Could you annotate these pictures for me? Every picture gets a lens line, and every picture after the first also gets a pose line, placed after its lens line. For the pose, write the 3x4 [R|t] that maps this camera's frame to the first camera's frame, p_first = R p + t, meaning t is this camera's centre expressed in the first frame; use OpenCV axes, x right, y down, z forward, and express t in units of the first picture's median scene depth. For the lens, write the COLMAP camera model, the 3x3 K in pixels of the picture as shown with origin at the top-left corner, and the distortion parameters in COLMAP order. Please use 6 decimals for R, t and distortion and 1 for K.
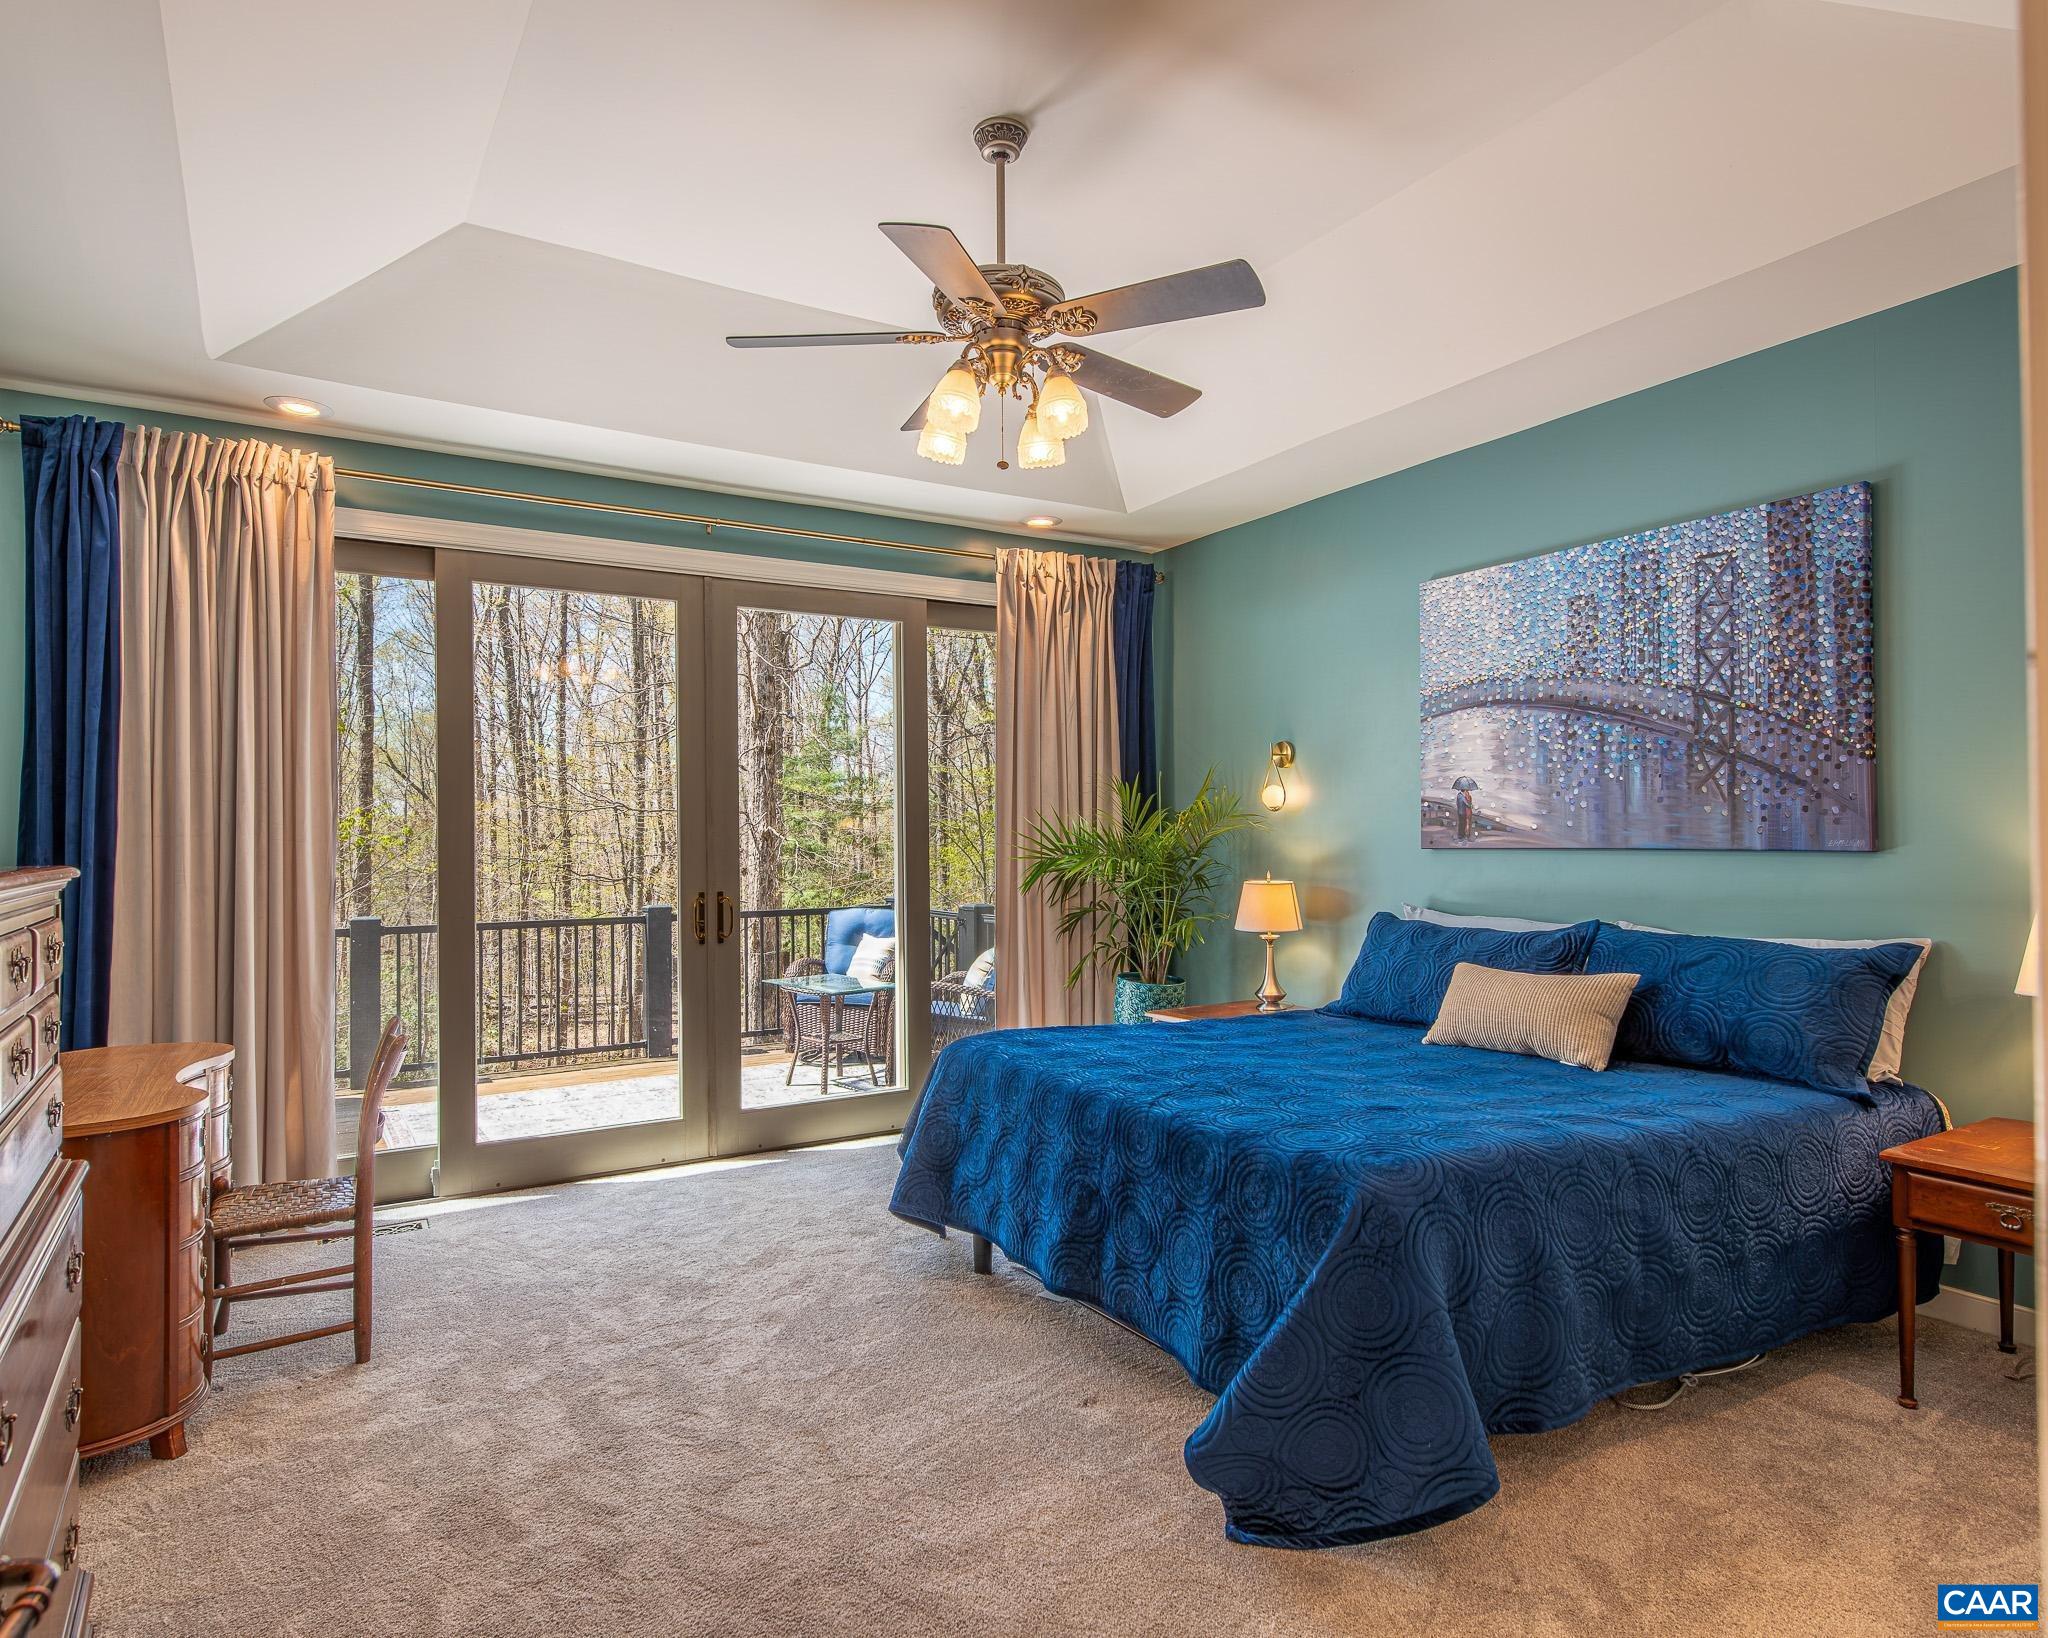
lens RADIAL K [[1243.3, 0, 1019.0], [0, 1243.3, 818.1], [0, 0, 1]] dist [0.024049, -0.009667]
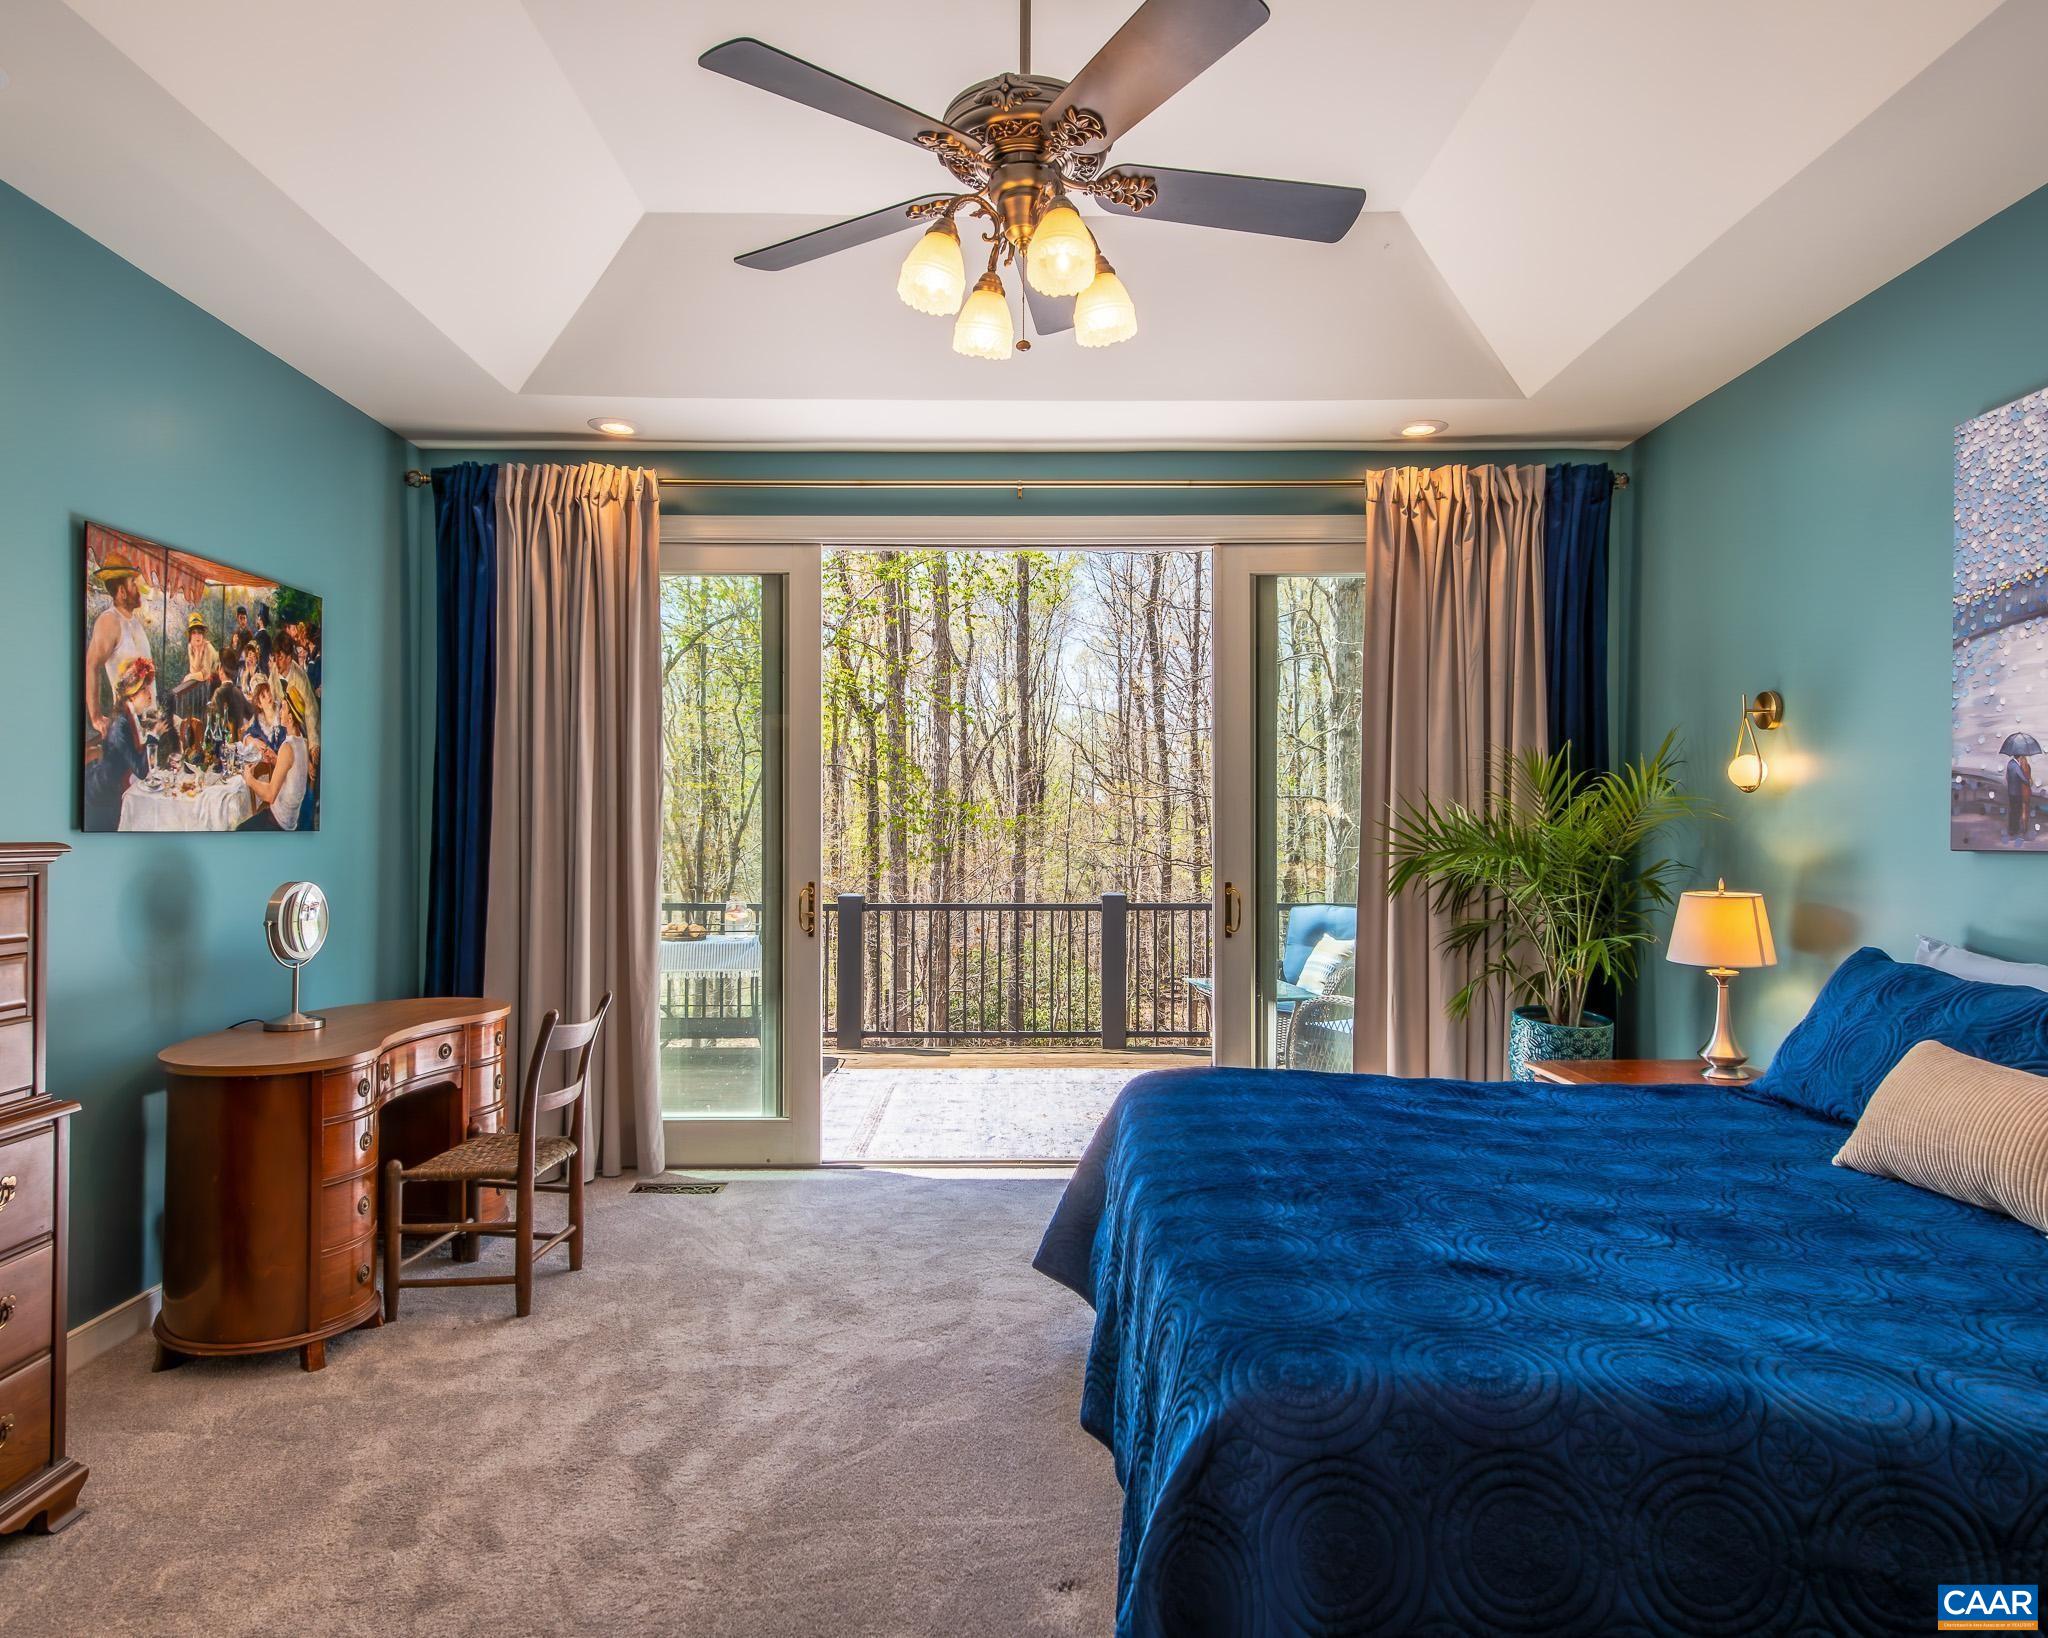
lens RADIAL K [[1243.3, 0, 1021.2], [0, 1243.3, 822.5], [0, 0, 1]] dist [0.024049, -0.009667]
pose [[0.851616, 0.007462, -0.524113, 0.262244], [-0.000350, 0.999907, 0.013667, 0.001974], [0.524166, -0.011456, 0.851539, 0.222190]]
